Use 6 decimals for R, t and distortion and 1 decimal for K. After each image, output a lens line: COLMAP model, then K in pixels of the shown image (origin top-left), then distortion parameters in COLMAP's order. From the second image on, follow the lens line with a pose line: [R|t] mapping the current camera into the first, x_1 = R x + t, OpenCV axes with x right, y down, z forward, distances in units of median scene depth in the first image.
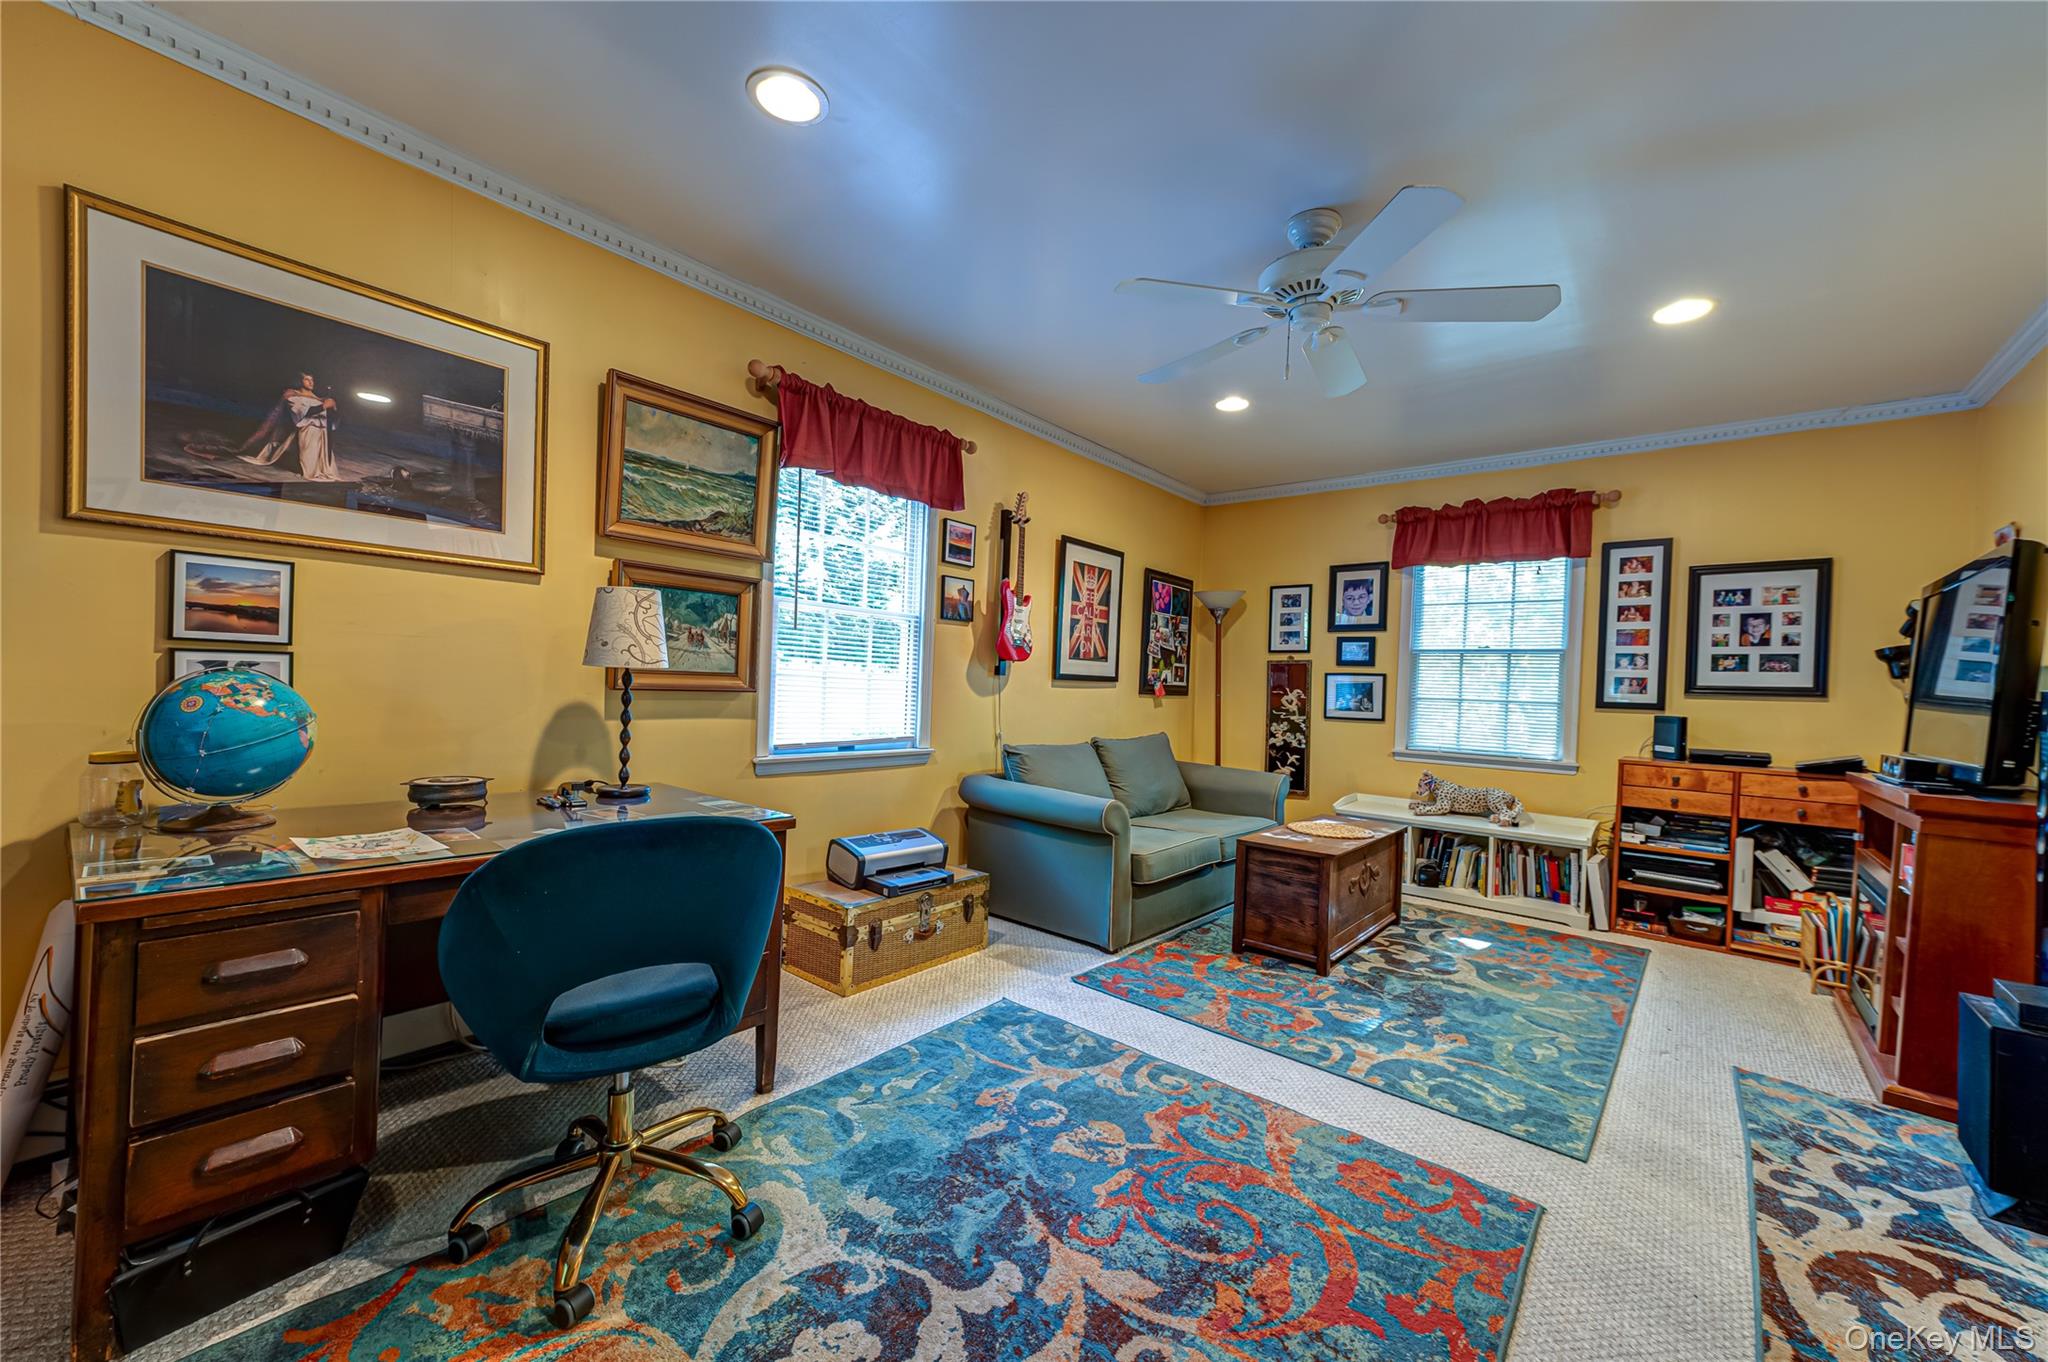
lens RADIAL K [[795.2, 0, 1019.8], [0, 795.2, 692.0], [0, 0, 1]] dist [0.015969, -0.000808]
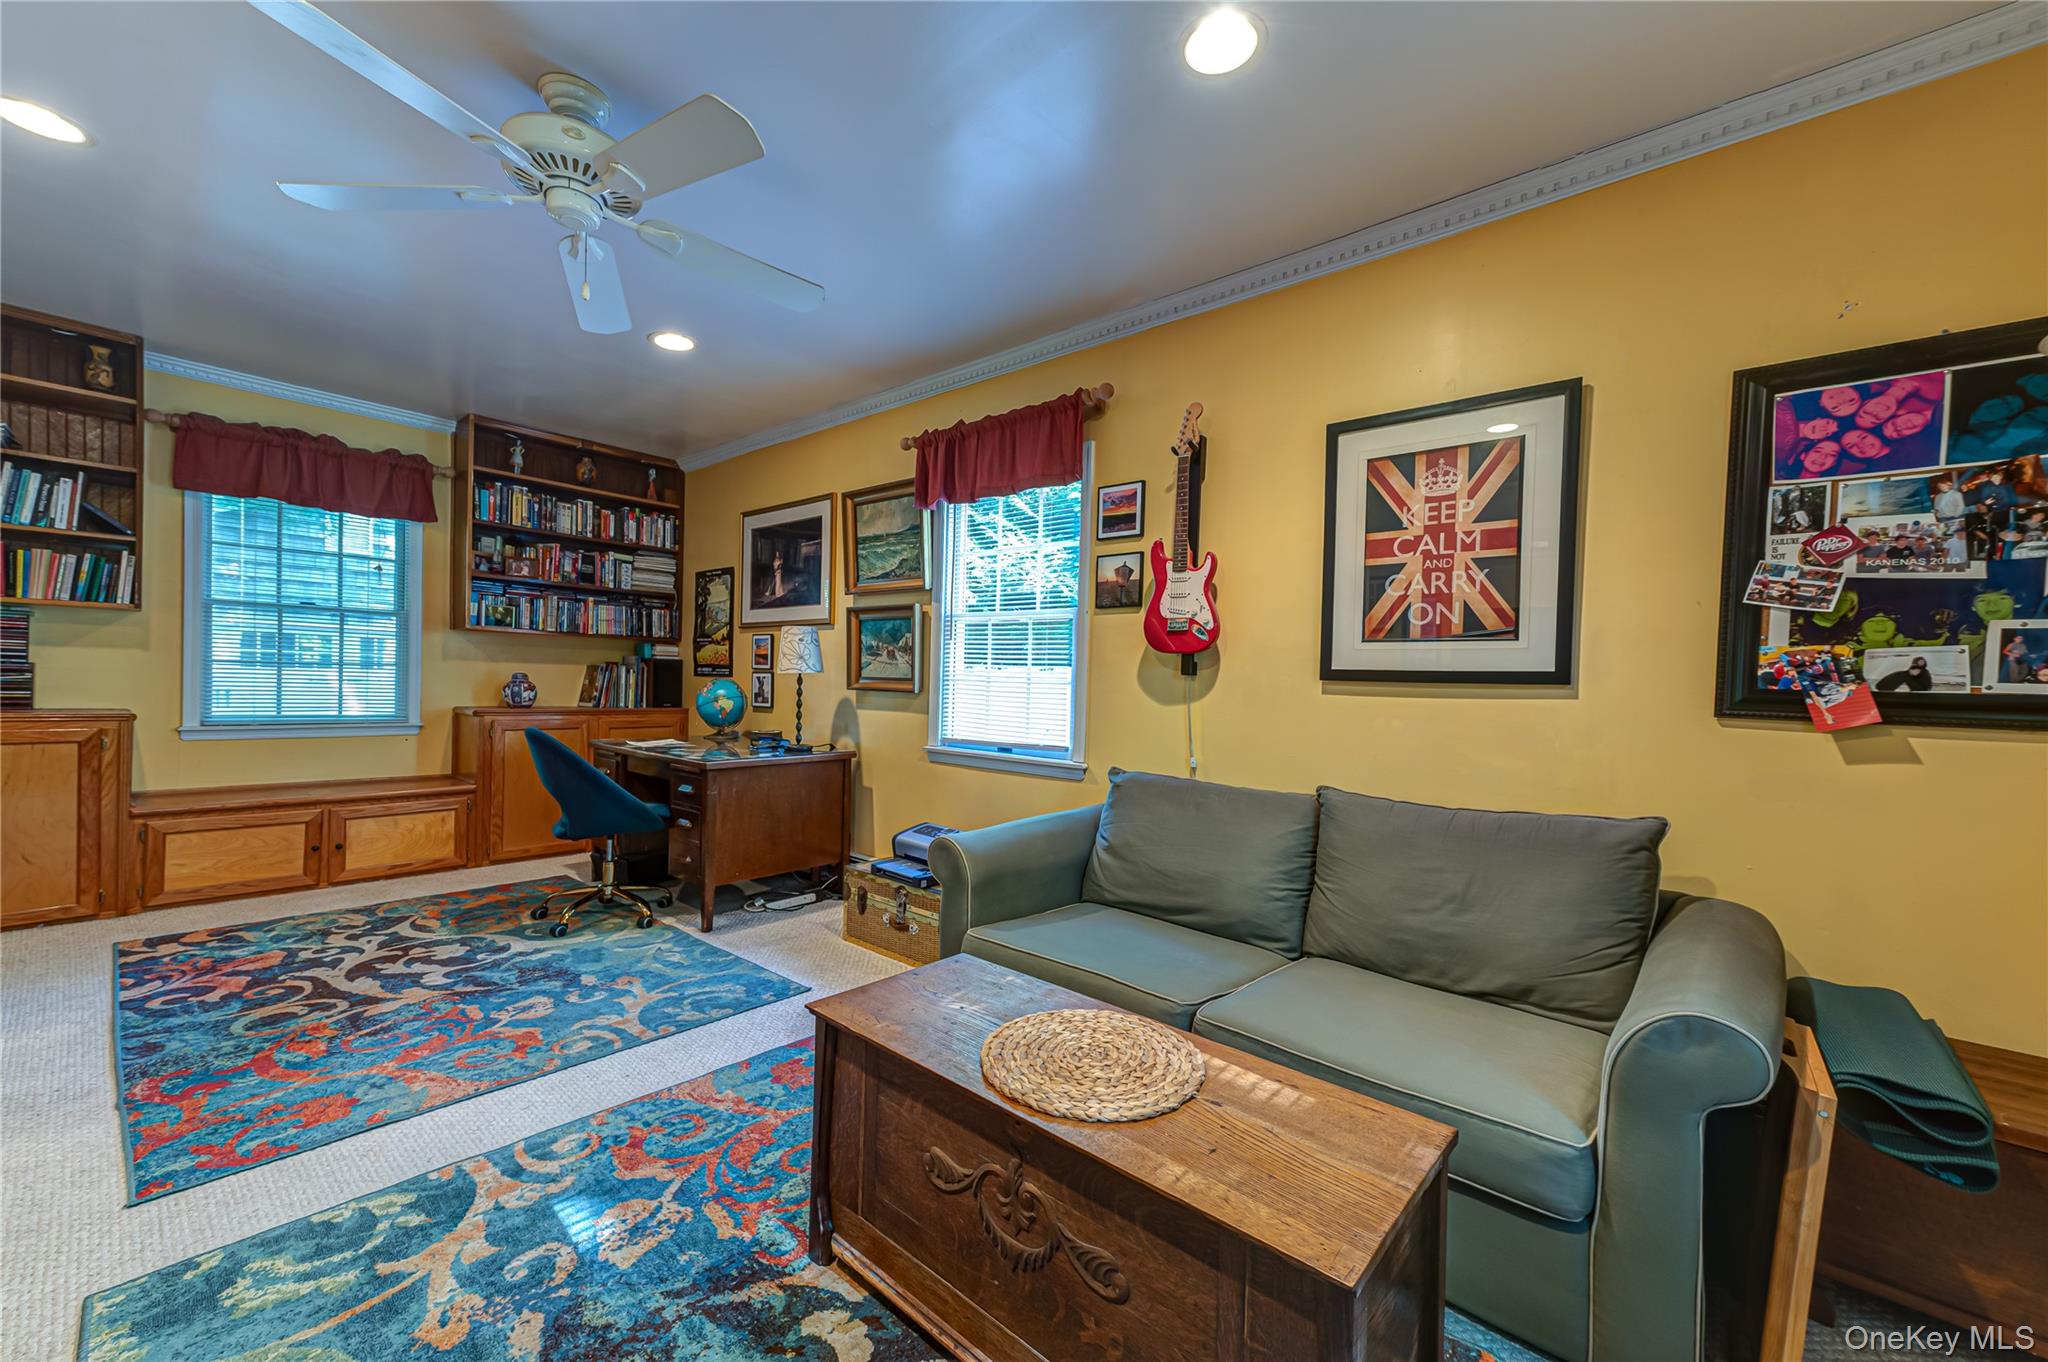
lens RADIAL K [[795.2, 0, 1019.8], [0, 795.2, 692.0], [0, 0, 1]] dist [0.015969, -0.000808]
pose [[-0.020346, -0.023362, -0.999520, 0.900498], [-0.038762, 0.998994, -0.022560, 0.020479], [0.999041, 0.038284, -0.021231, 1.153940]]
